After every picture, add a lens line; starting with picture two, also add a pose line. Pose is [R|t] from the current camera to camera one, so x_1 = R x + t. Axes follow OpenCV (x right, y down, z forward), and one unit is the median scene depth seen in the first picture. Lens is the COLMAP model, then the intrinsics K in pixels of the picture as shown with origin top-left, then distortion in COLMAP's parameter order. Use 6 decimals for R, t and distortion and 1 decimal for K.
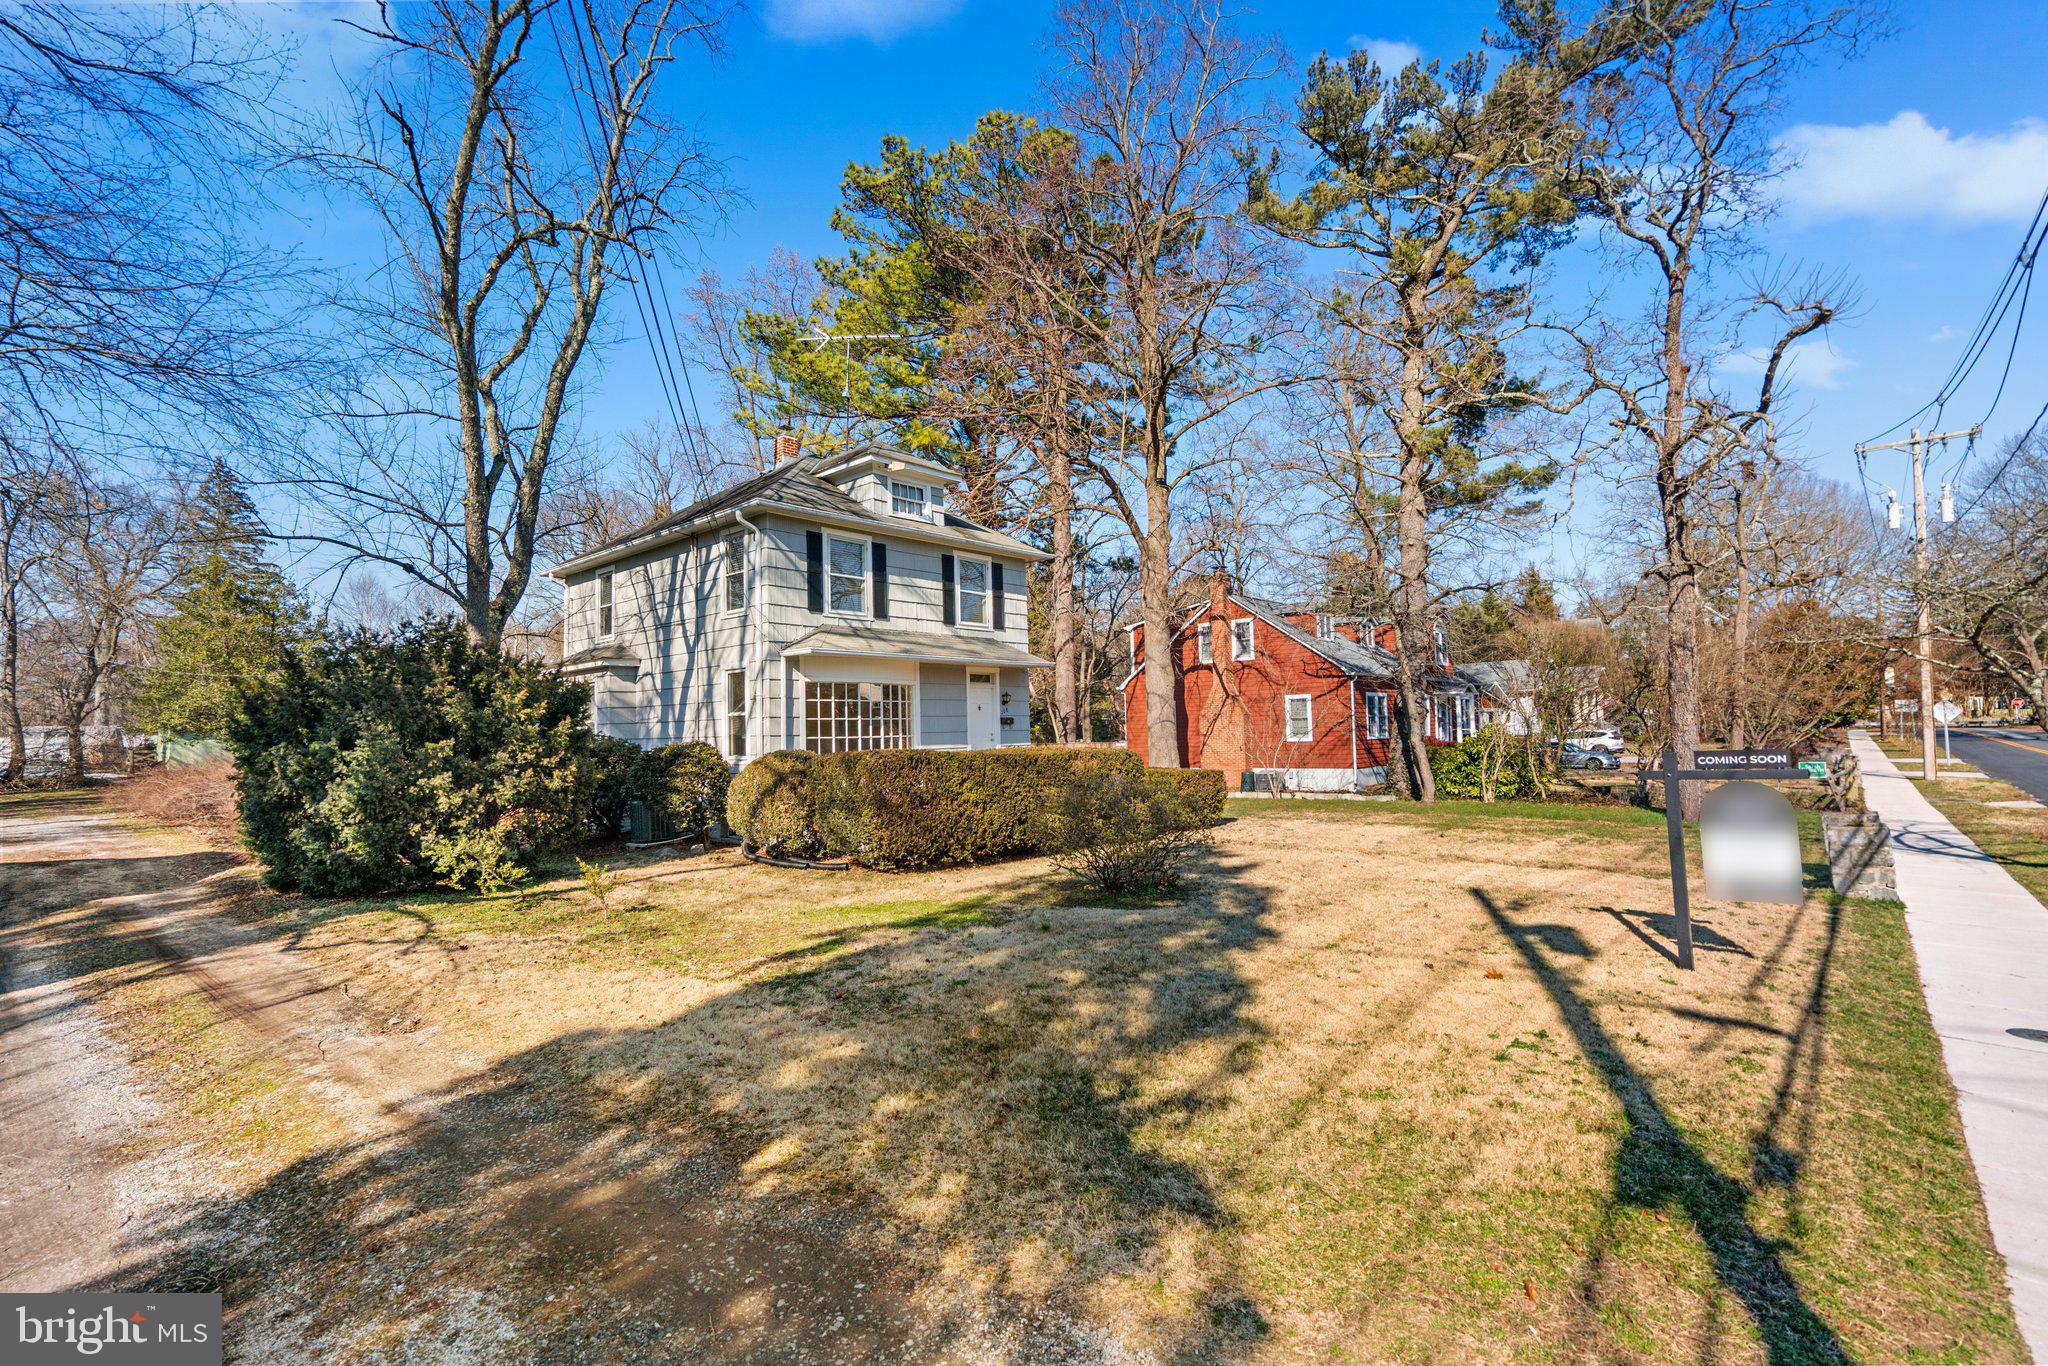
lens RADIAL K [[928.7, 0, 1018.3], [0, 928.7, 684.9], [0, 0, 1]] dist [-0.000599, 0.000715]
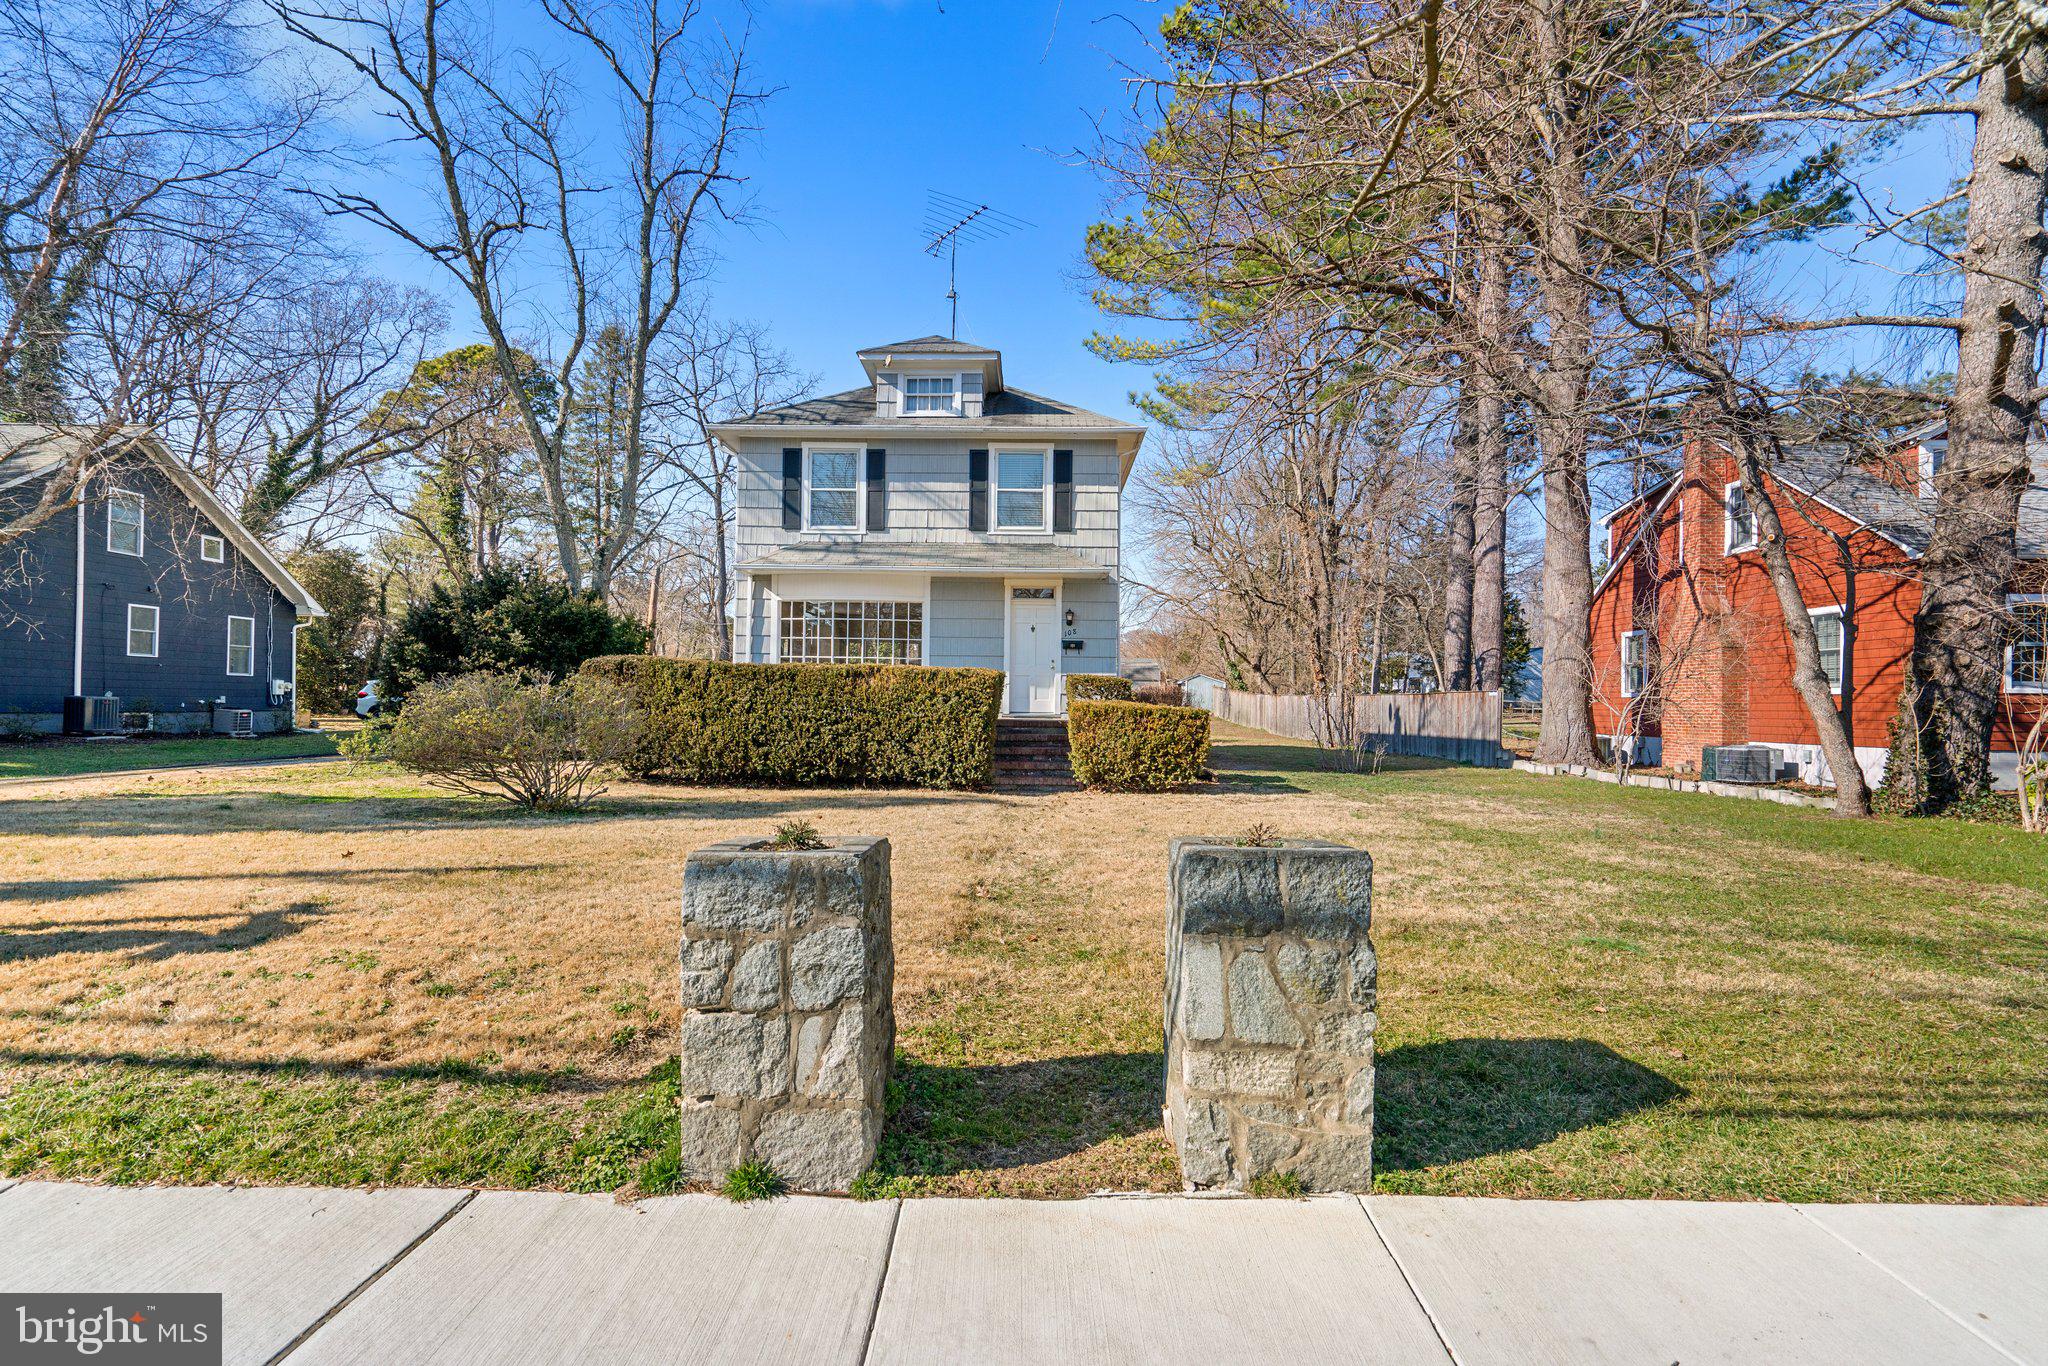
lens RADIAL K [[928.7, 0, 1018.3], [0, 928.7, 684.9], [0, 0, 1]] dist [-0.000599, 0.000715]
pose [[0.653950, 0.012133, -0.756441, 0.618559], [0.009883, 0.999649, 0.024578, 0.057910], [0.756474, -0.023549, 0.653600, 0.479537]]
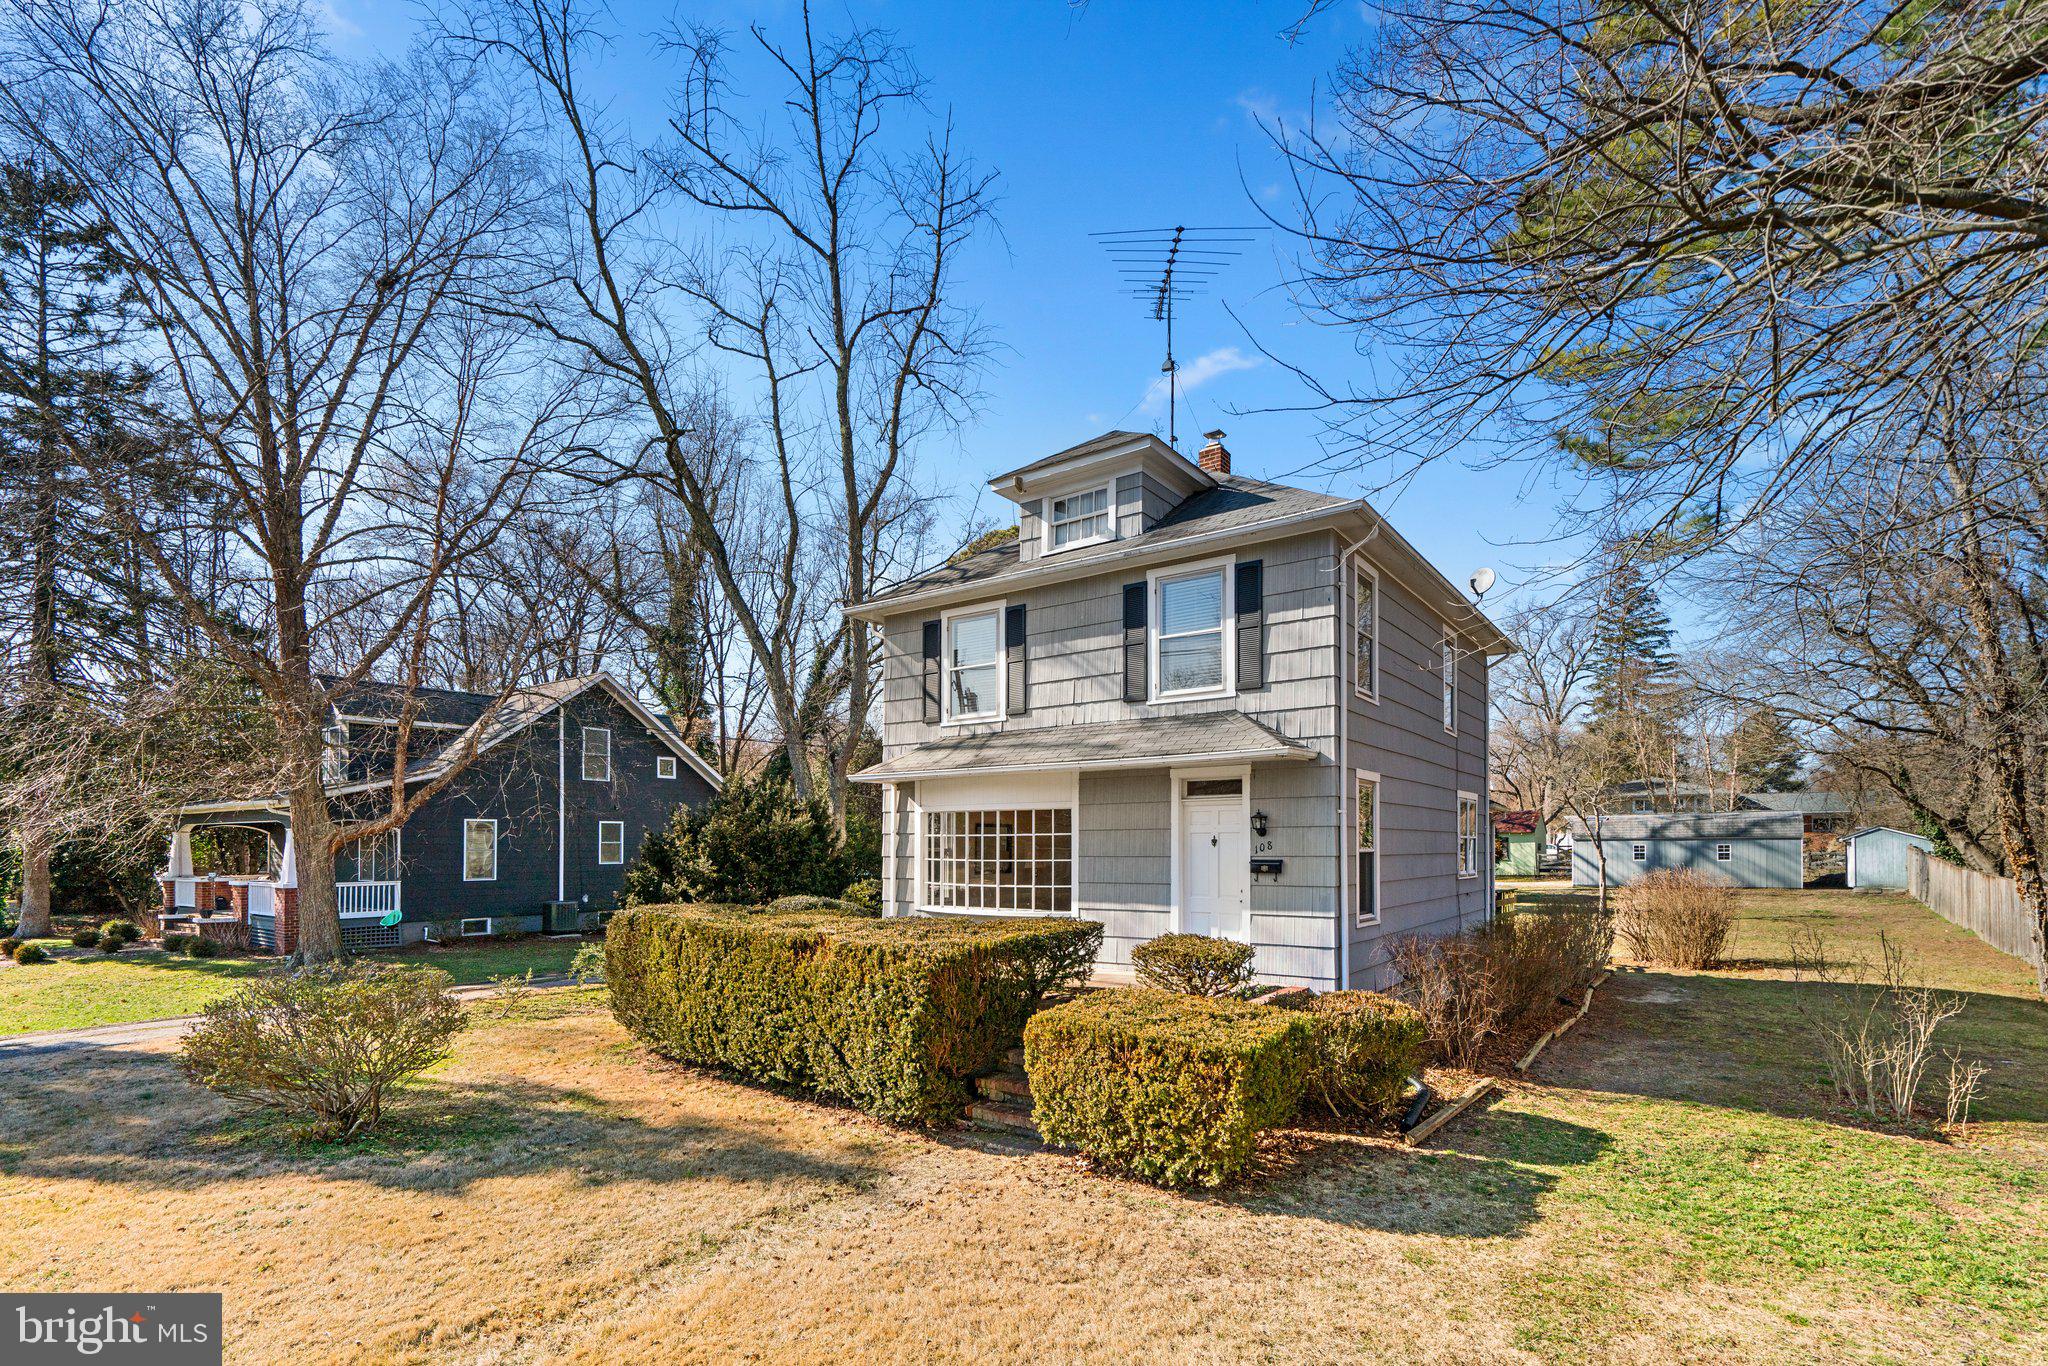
lens RADIAL K [[983.7, 0, 1026.8], [0, 983.7, 837.8], [0, 0, 1]] dist [-0.009806, -0.000013]
pose [[0.096449, 0.012094, -0.995264, 0.559096], [0.050812, 0.998563, 0.017058, 0.007558], [0.994040, -0.052216, 0.095696, 0.894655]]
